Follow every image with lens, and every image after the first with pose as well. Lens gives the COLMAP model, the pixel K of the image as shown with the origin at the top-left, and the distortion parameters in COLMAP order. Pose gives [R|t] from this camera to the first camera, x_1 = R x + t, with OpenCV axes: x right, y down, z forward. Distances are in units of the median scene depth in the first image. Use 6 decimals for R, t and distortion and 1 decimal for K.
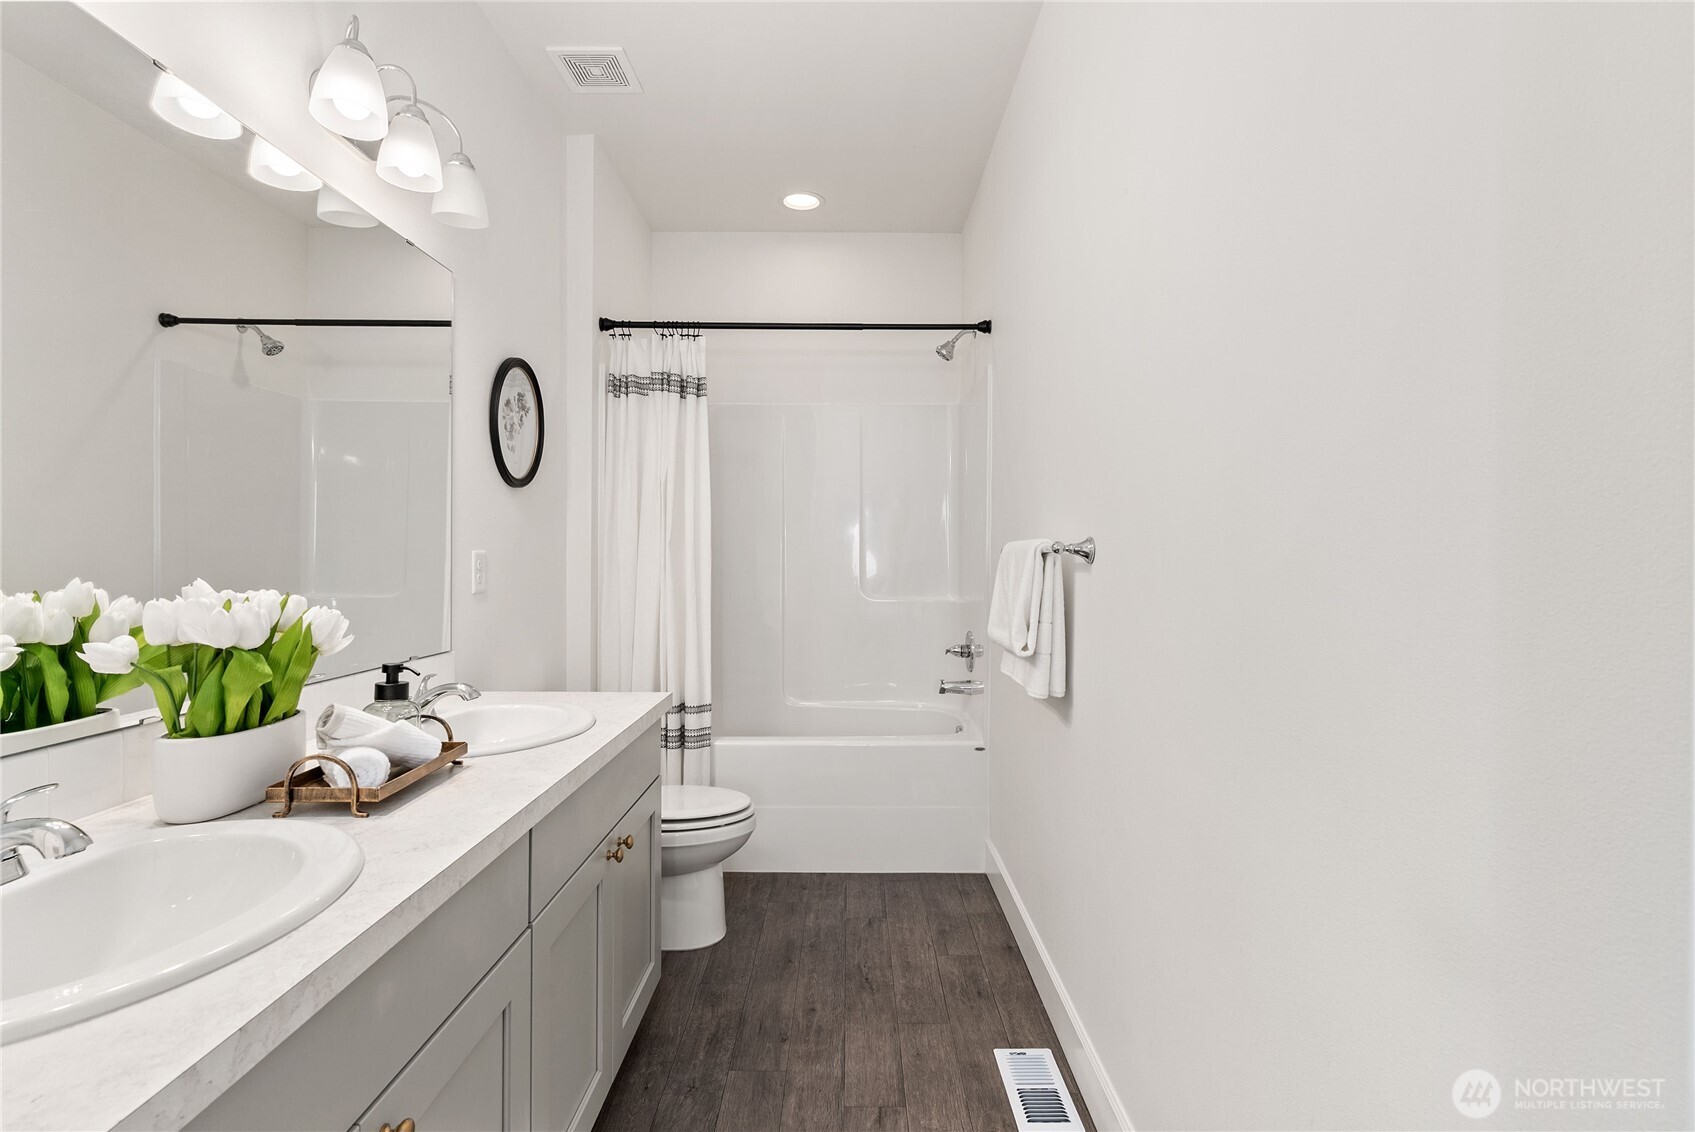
lens RADIAL K [[812.9, 0, 843.8], [0, 812.9, 568.4], [0, 0, 1]] dist [0.007247, 0.001648]
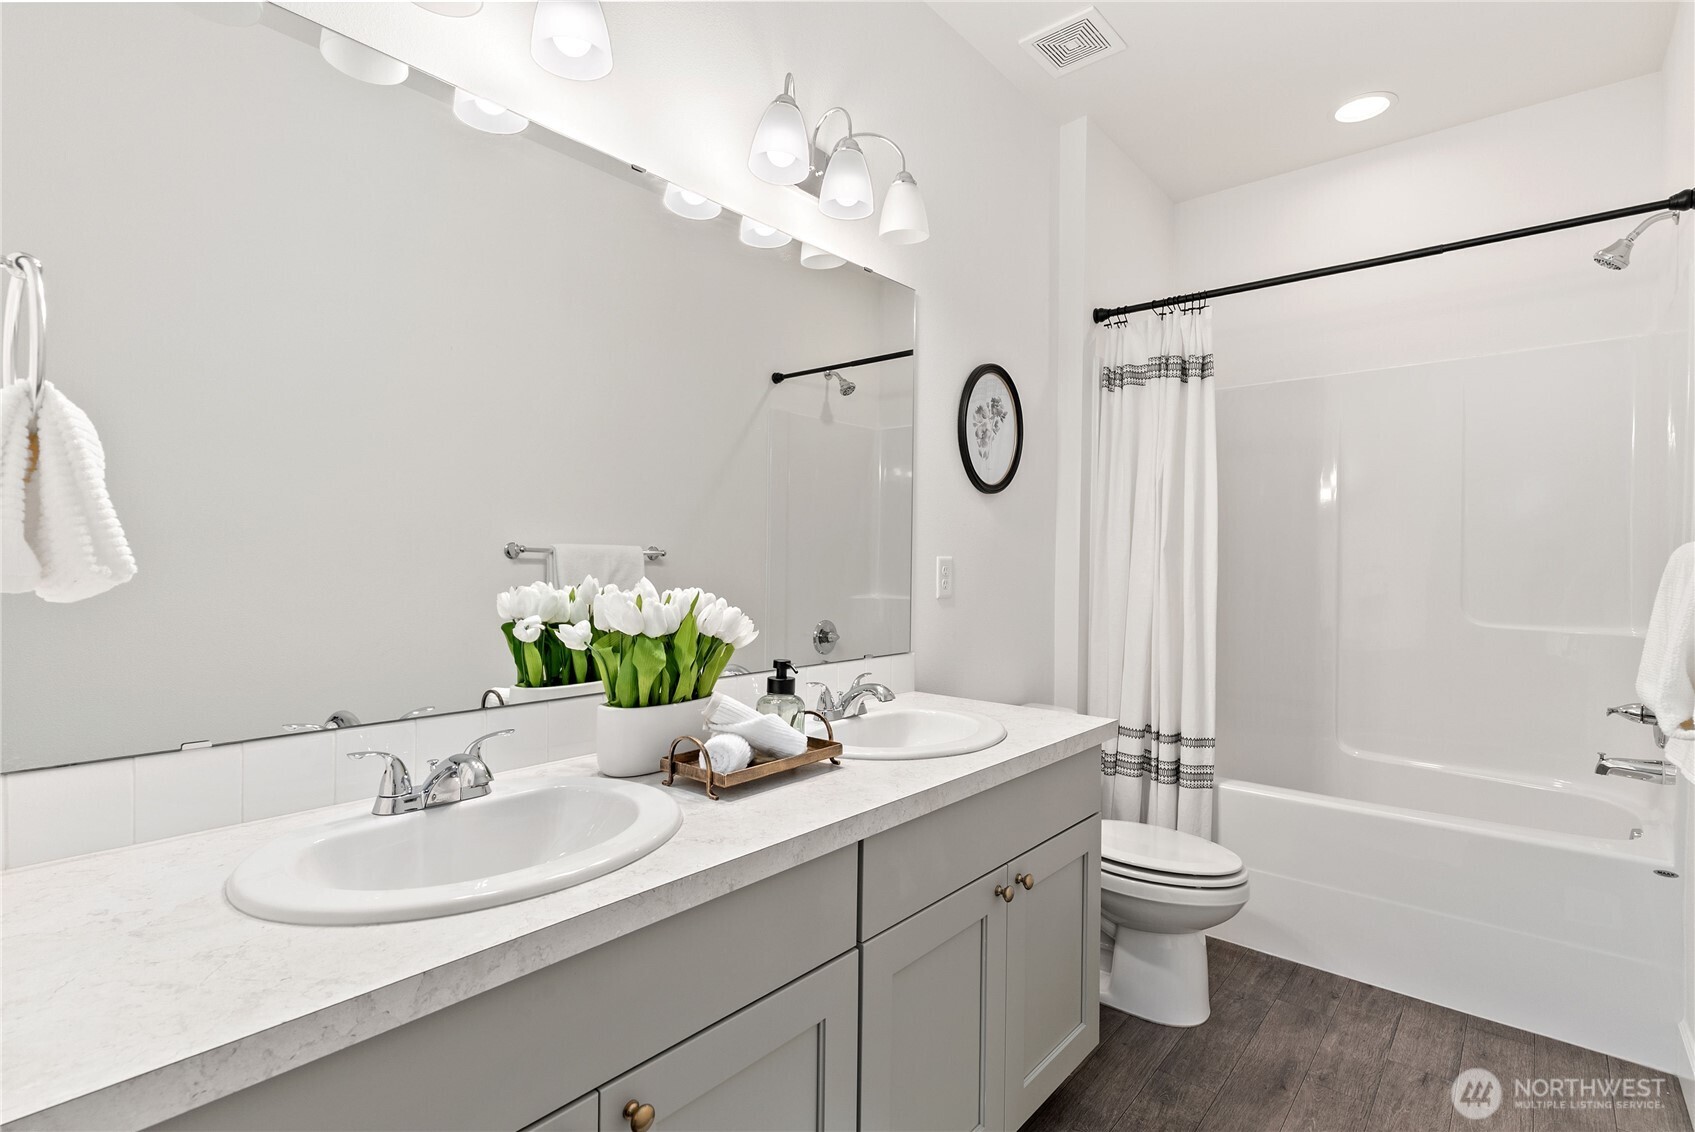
lens RADIAL K [[812.9, 0, 843.8], [0, 812.9, 568.4], [0, 0, 1]] dist [0.007247, 0.001648]
pose [[0.765104, 0.010129, -0.643827, 0.106407], [-0.016882, 0.999848, -0.004332, -0.000368], [0.643685, 0.014183, 0.765159, 0.125006]]
